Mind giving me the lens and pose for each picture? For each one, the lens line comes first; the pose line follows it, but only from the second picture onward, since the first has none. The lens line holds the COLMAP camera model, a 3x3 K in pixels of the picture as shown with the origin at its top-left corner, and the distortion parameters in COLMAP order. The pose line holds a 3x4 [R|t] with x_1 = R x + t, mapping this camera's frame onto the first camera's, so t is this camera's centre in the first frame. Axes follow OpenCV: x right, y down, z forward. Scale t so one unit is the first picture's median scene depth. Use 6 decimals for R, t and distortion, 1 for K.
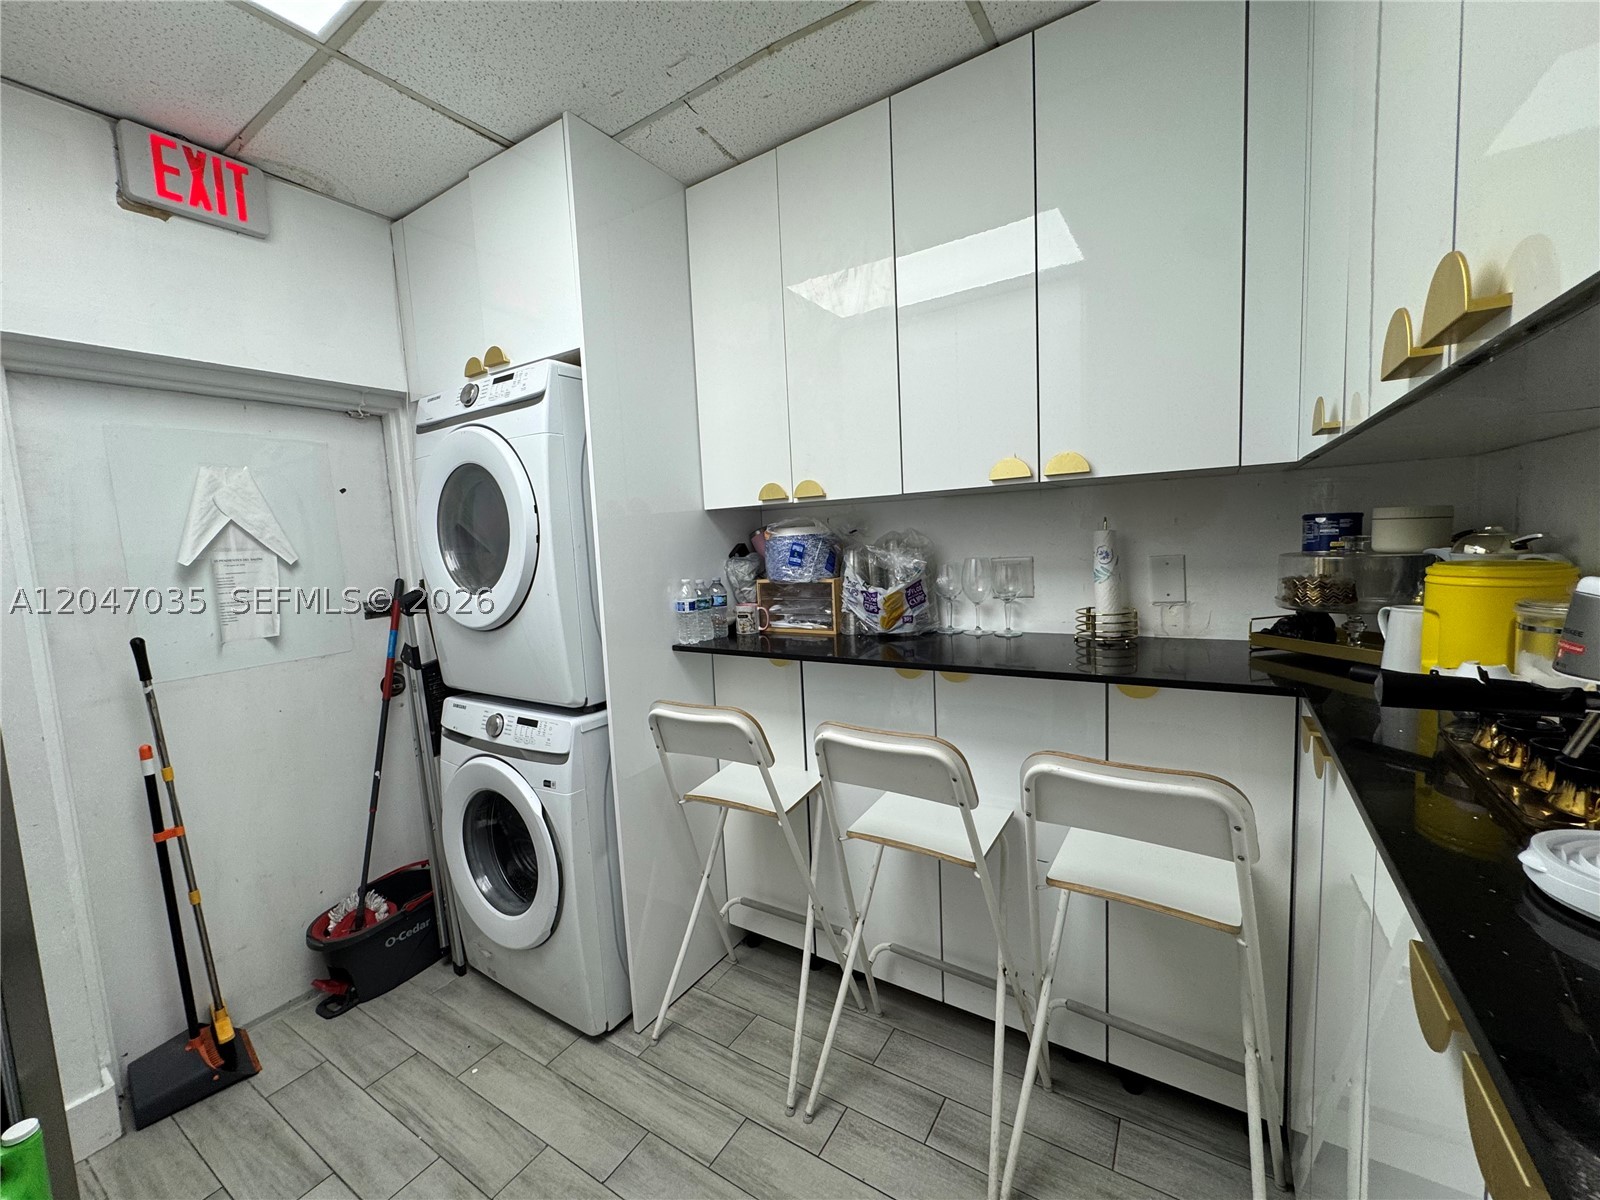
lens RADIAL K [[636.6, 0, 799.3], [0, 636.6, 599.2], [0, 0, 1]] dist [-0.003324, 0.000021]
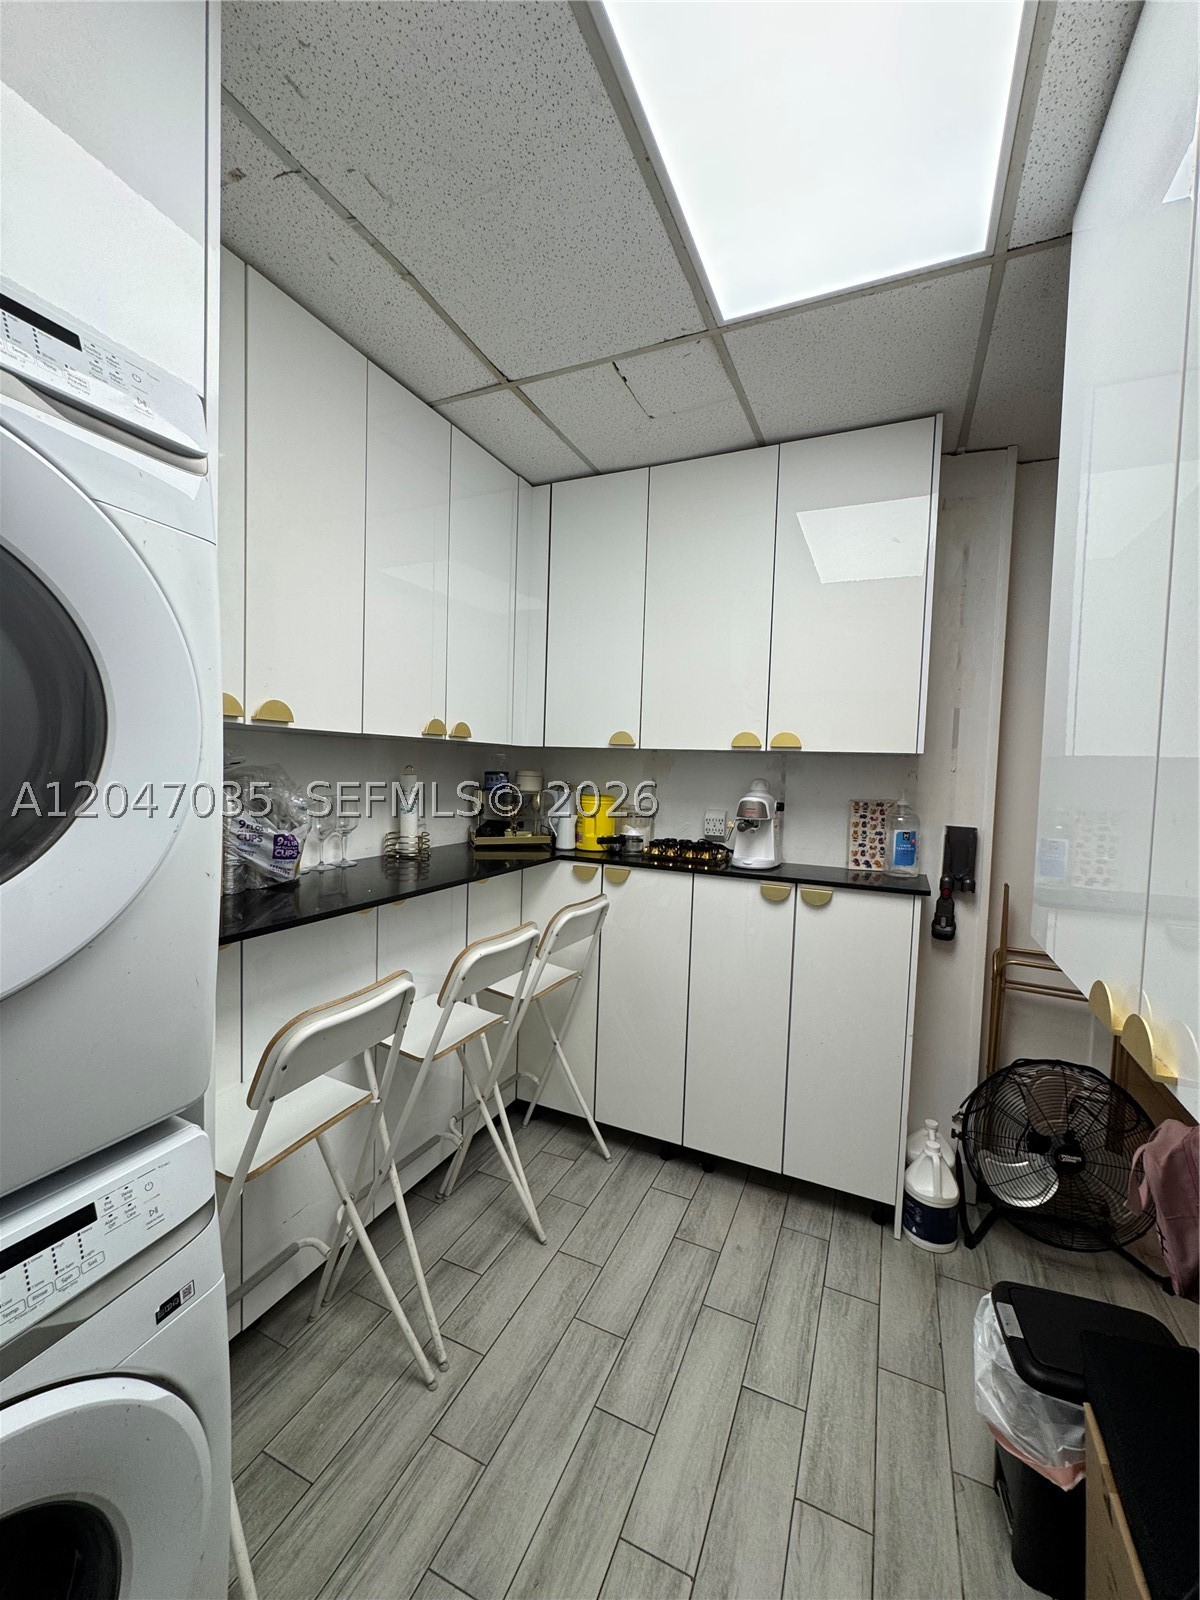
lens RADIAL K [[636.6, 0, 599.7], [0, 636.6, 799.0], [0, 0, 1]] dist [-0.003324, 0.000021]
pose [[-0.134550, -0.008302, 0.990872, -0.865802], [0.070059, 0.997383, 0.017869, -0.049485], [-0.988427, 0.071824, -0.133617, 0.733074]]
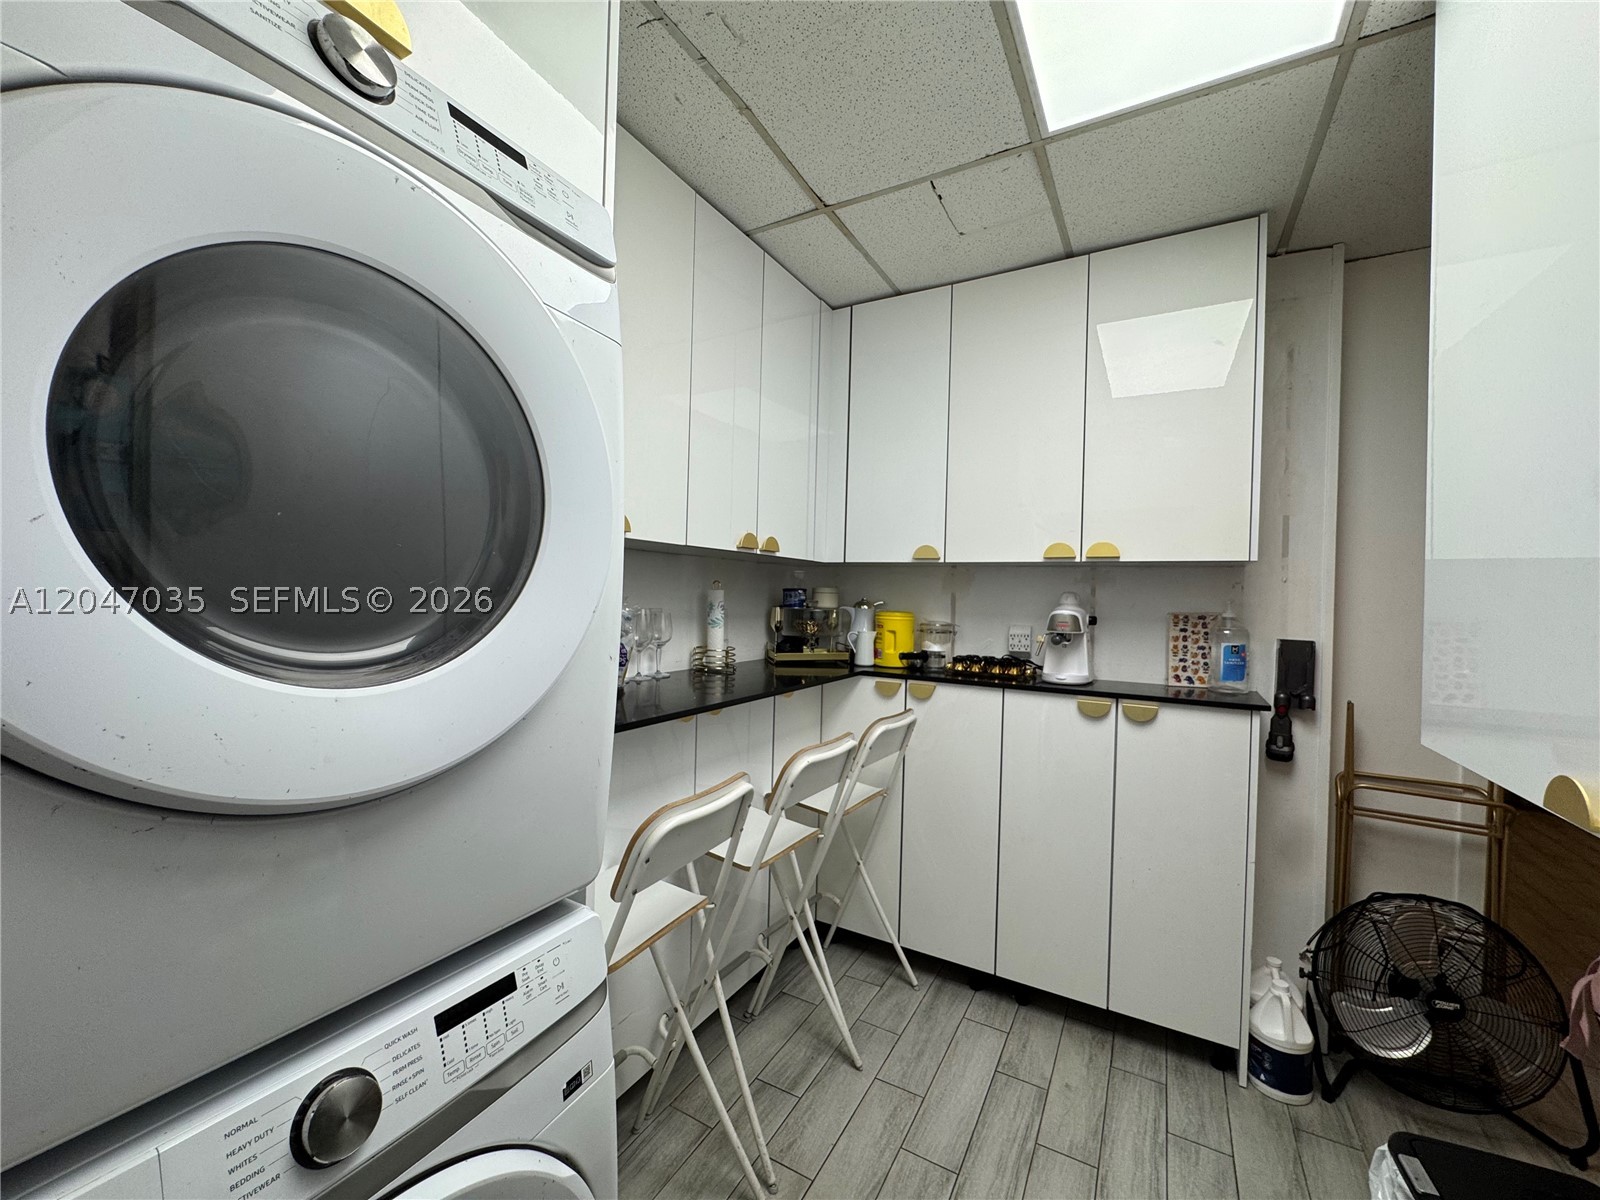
lens RADIAL K [[636.6, 0, 799.3], [0, 636.6, 599.2], [0, 0, 1]] dist [-0.003324, 0.000021]
pose [[-0.047761, 0.039762, 0.998067, -0.858369], [0.072402, 0.996717, -0.036243, -0.023055], [-0.996231, 0.070531, -0.050483, 0.835111]]
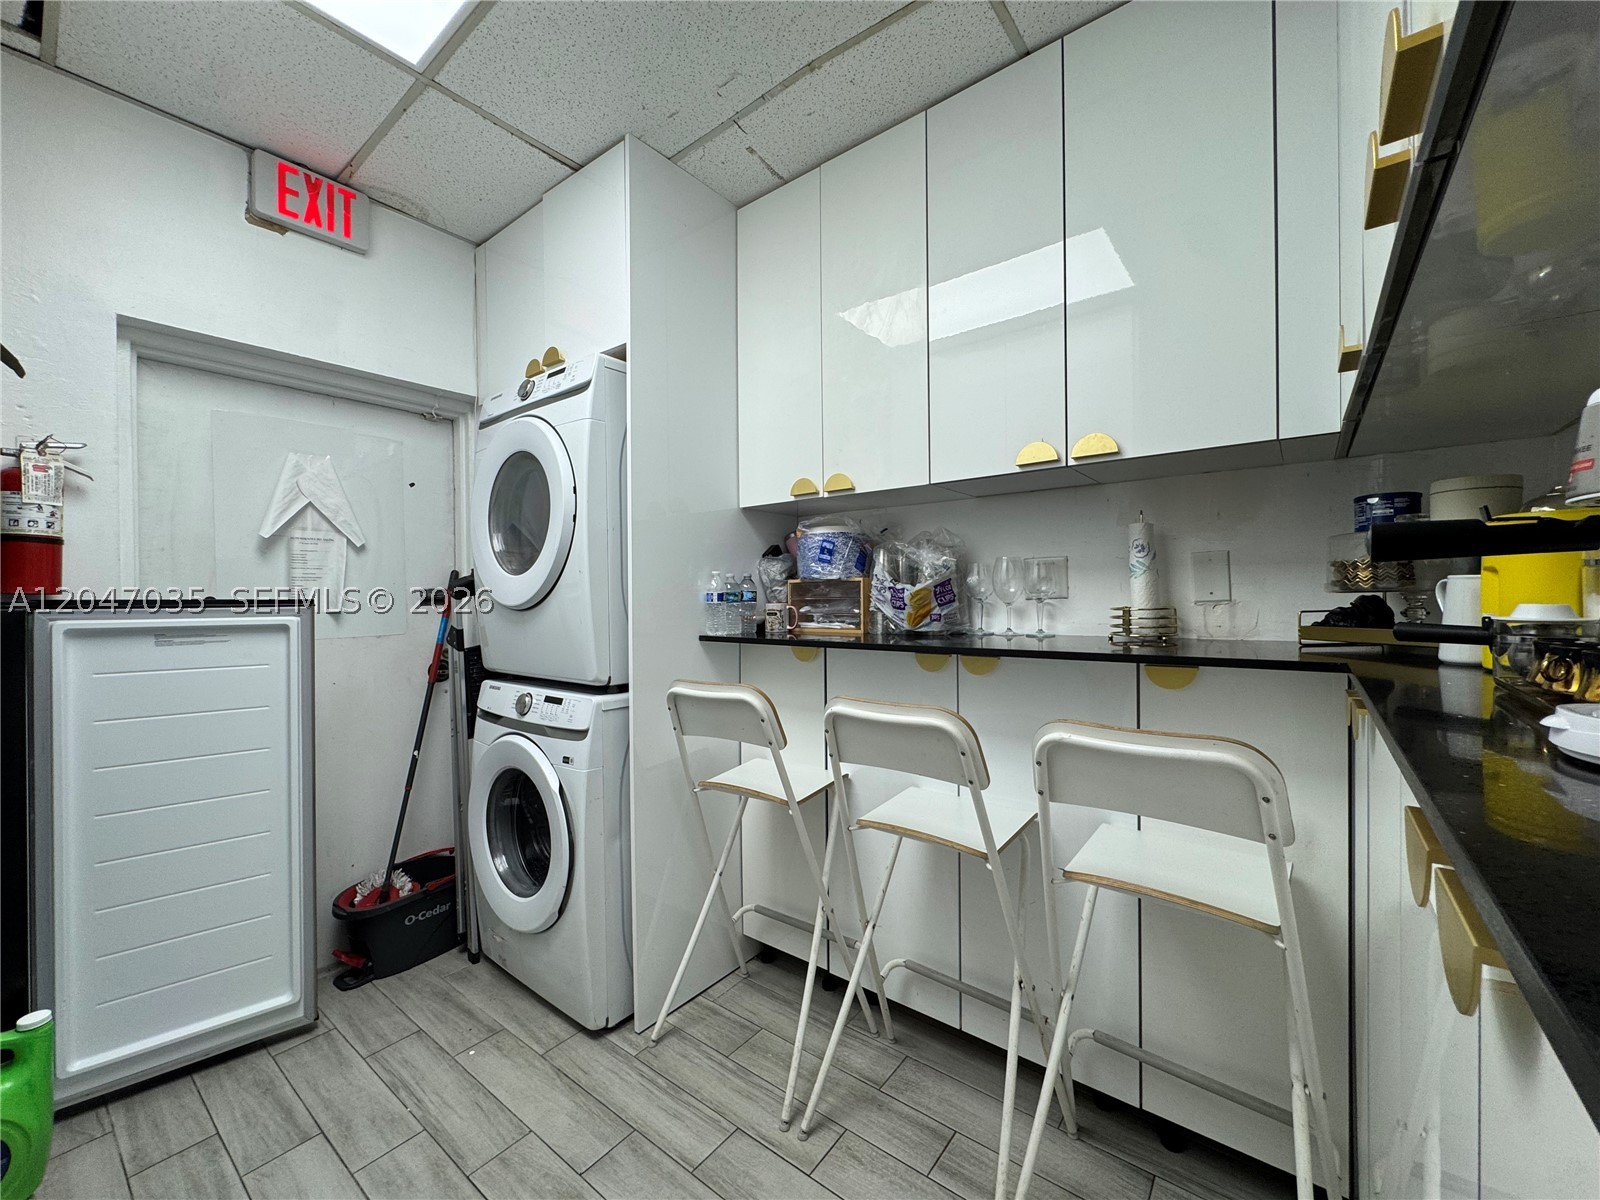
lens RADIAL K [[636.6, 0, 799.3], [0, 636.6, 599.2], [0, 0, 1]] dist [-0.003324, 0.000021]
pose [[0.994596, 0.038711, -0.096335, 0.059549], [-0.047134, 0.995113, -0.086761, 0.105577], [0.092506, 0.090833, 0.991560, 0.008956]]
